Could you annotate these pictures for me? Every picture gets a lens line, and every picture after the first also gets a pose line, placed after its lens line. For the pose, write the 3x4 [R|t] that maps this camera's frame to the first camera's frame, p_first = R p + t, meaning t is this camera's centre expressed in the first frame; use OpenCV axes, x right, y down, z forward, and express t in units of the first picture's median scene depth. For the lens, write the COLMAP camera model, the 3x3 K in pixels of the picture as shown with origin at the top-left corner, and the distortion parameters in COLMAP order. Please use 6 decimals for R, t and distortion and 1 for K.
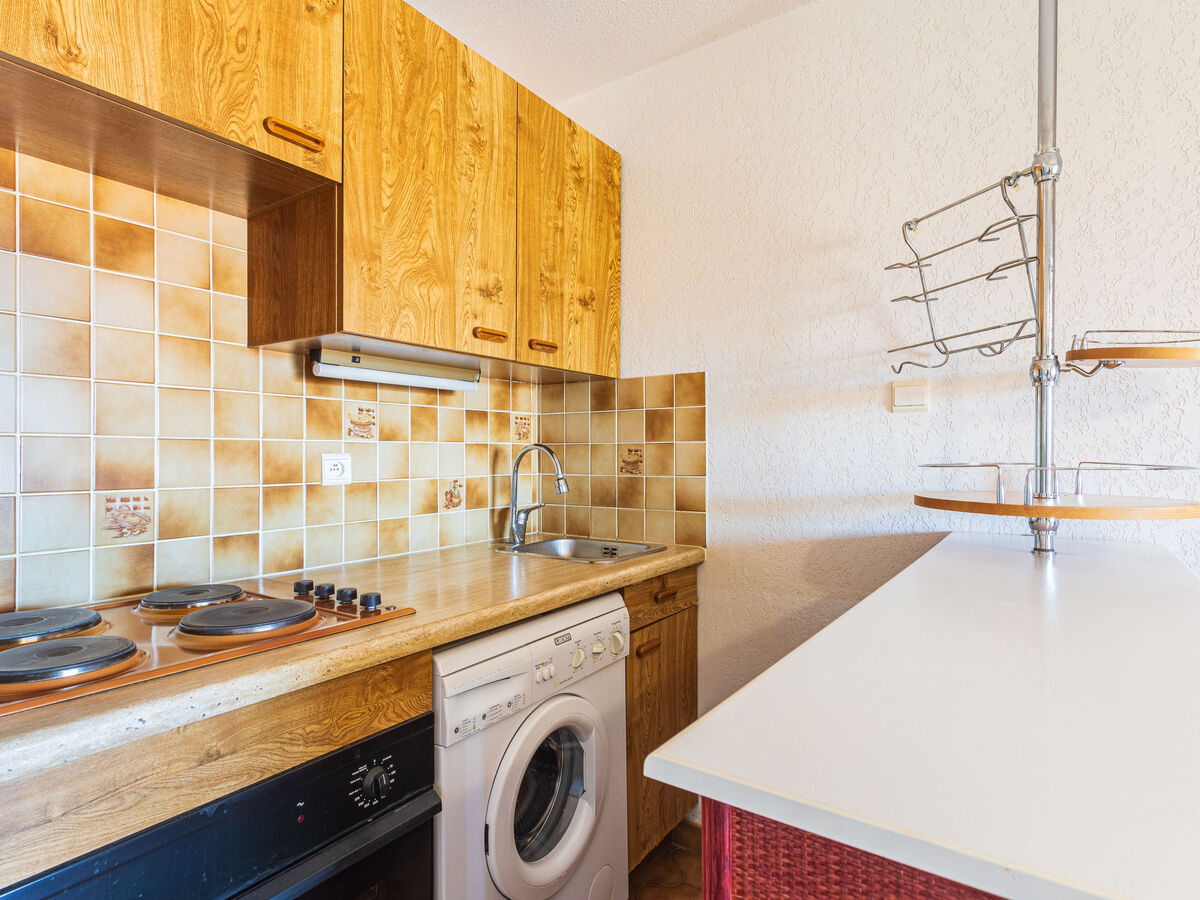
lens RADIAL K [[648.1, 0, 599.7], [0, 648.1, 450.1], [0, 0, 1]] dist [0.004195, 0.001157]
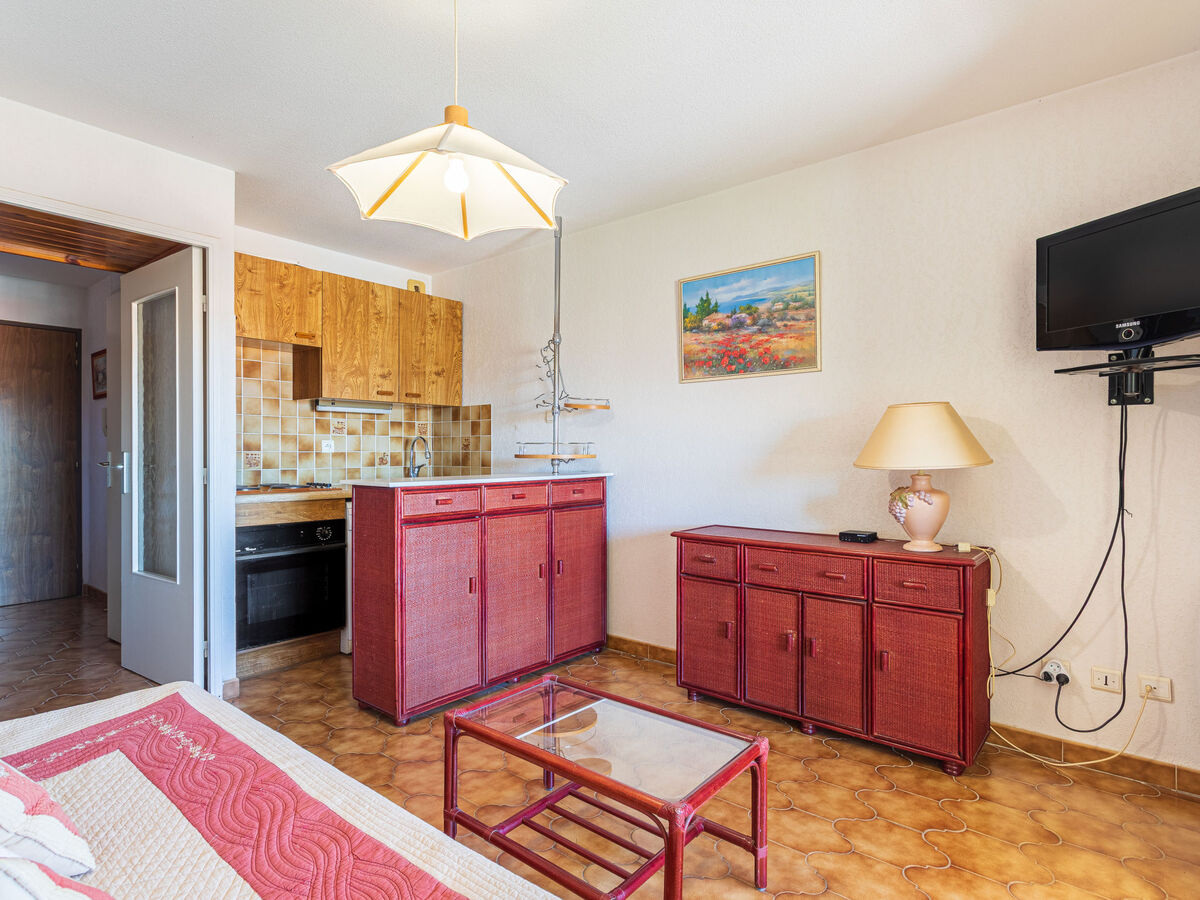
lens RADIAL K [[648.1, 0, 600.3], [0, 648.1, 451.5], [0, 0, 1]] dist [0.004195, 0.001157]
pose [[0.996133, 0.001731, -0.087843, 0.827466], [-0.001163, 0.999978, 0.006520, 0.030414], [0.087853, -0.006393, 0.996113, -1.346416]]
